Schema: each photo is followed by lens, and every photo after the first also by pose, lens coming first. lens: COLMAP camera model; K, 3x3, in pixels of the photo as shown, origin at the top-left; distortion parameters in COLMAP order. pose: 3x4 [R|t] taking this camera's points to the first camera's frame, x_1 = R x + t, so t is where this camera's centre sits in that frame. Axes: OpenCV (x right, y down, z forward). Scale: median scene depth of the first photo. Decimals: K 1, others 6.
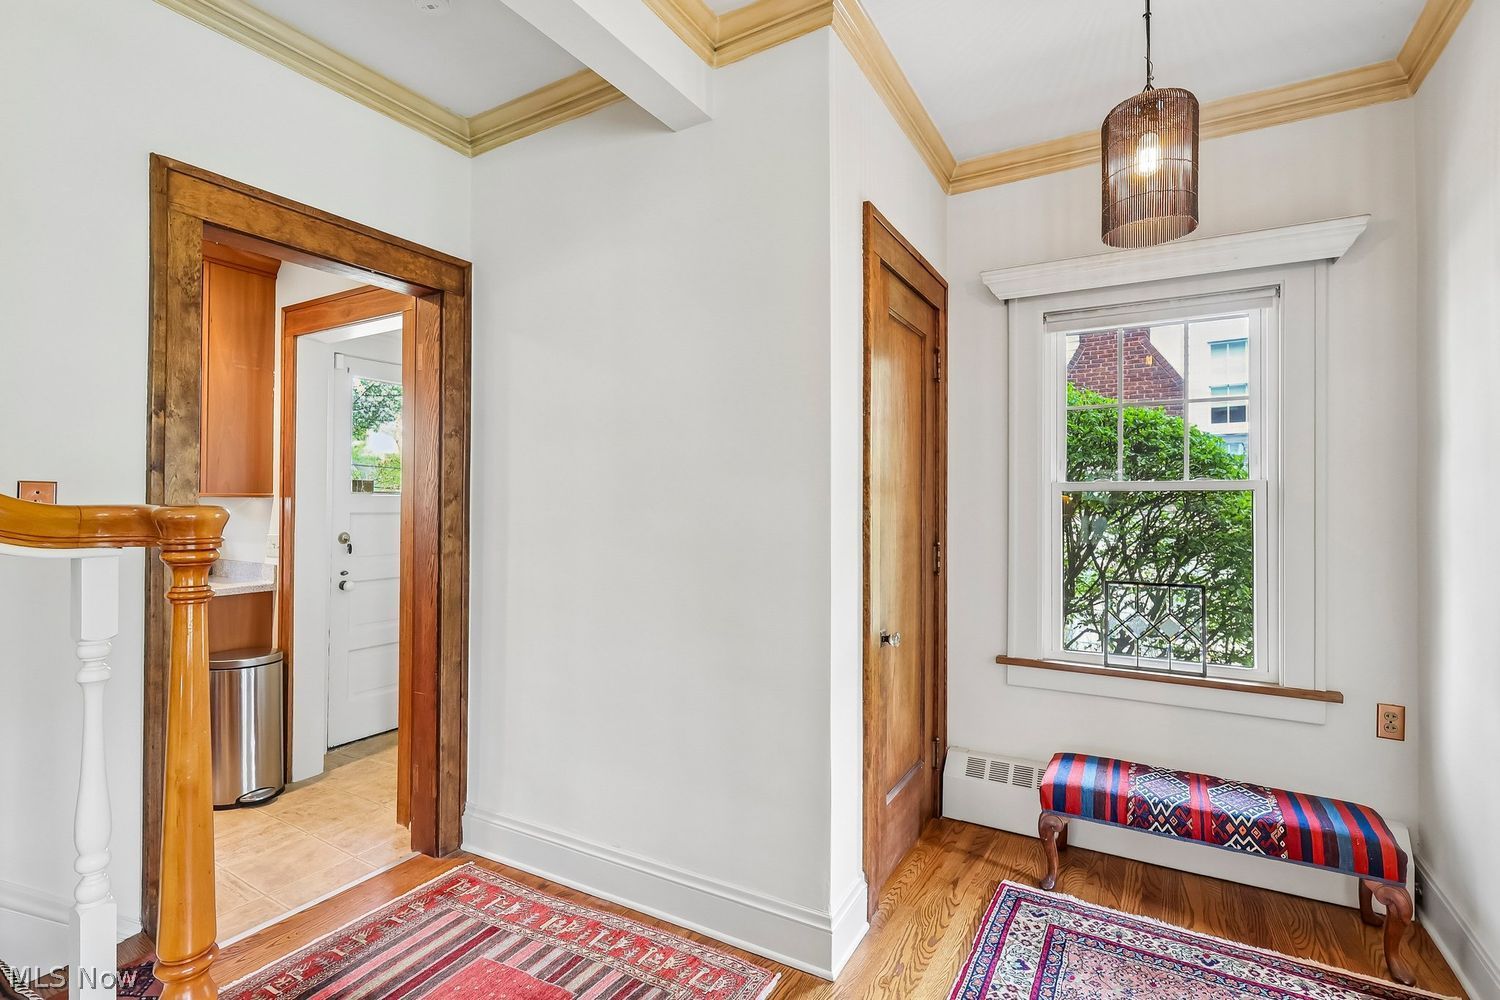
lens RADIAL K [[710.7, 0, 750.0], [0, 710.7, 500.0], [0, 0, 1]] dist [0.002215, 0.000039]
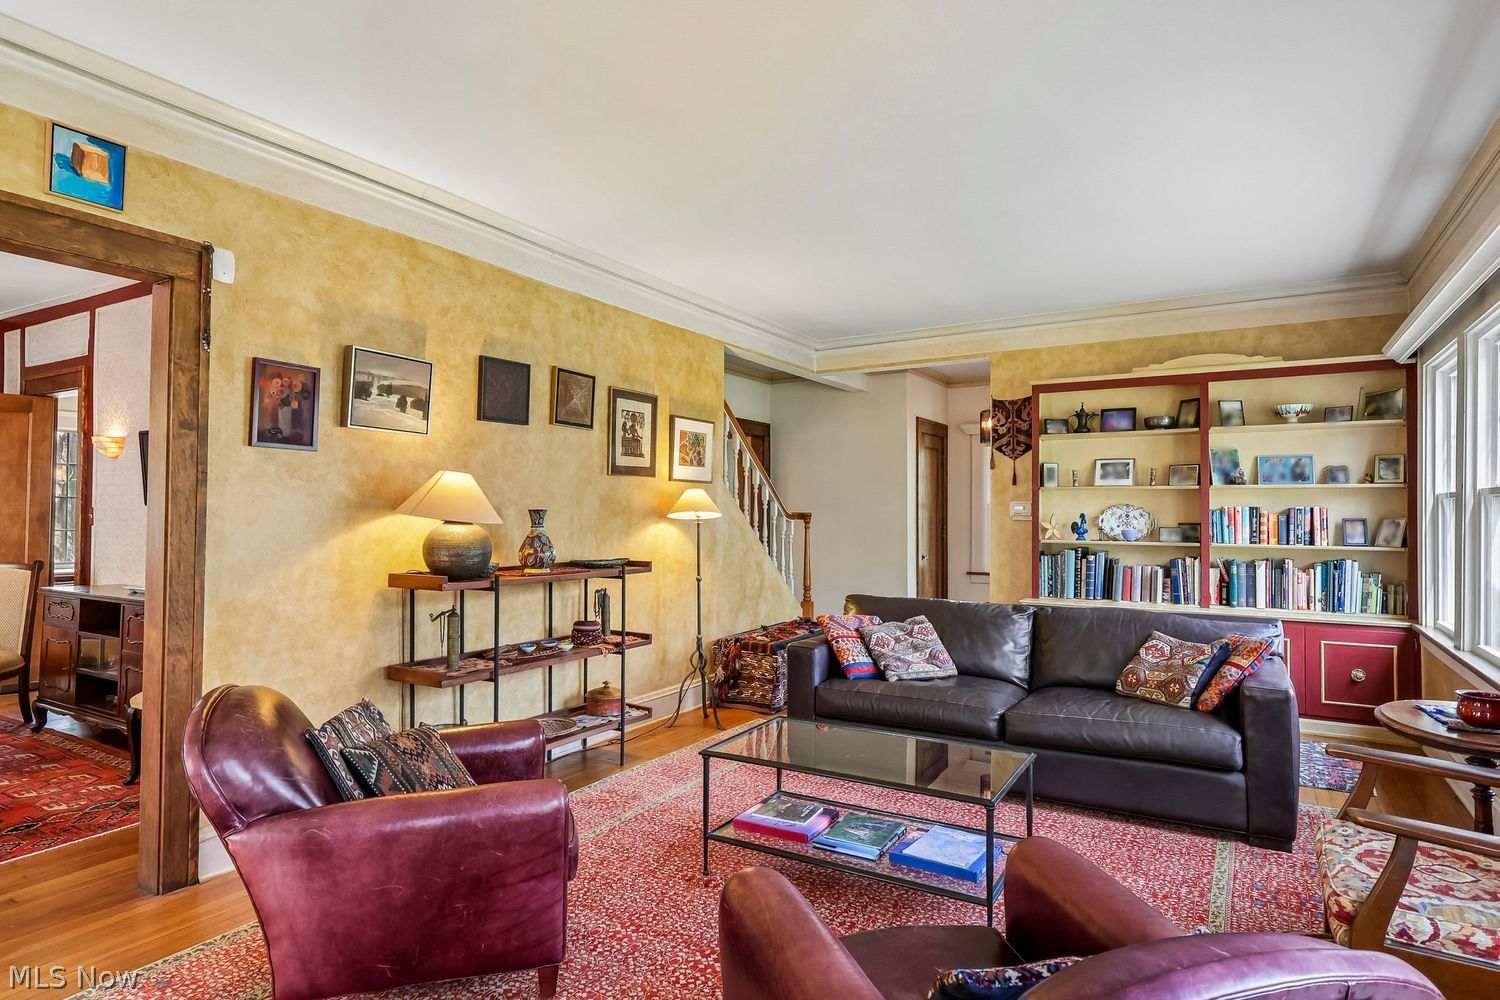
lens RADIAL K [[830.8, 0, 749.0], [0, 830.8, 496.4], [0, 0, 1]] dist [0.002435, 0.000797]
pose [[0.999768, 0.001242, -0.021526, -0.396551], [-0.001519, 0.999916, -0.012837, -0.014677], [0.021509, 0.012867, 0.999686, -2.129858]]
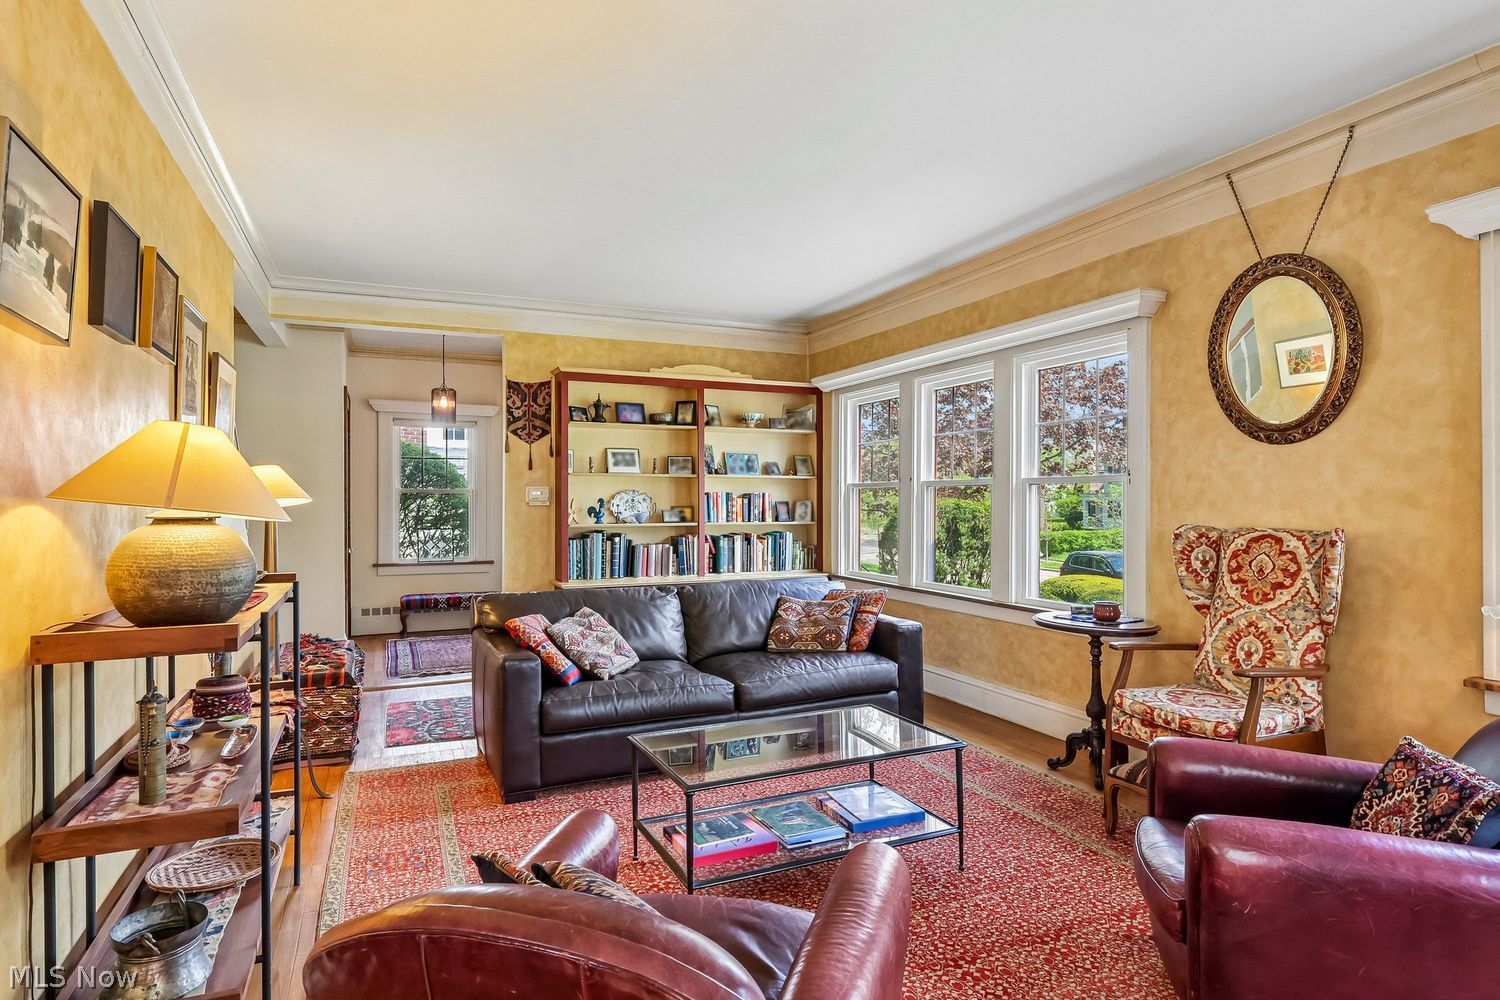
lens RADIAL K [[815.4, 0, 750.0], [0, 815.4, 500.0], [0, 0, 1]] dist [0.000767, 0.000521]
pose [[0.585159, -0.004806, 0.810904, -1.138140], [-0.002663, 0.999966, 0.007848, -0.013929], [-0.810914, -0.006752, 0.585126, -1.619517]]
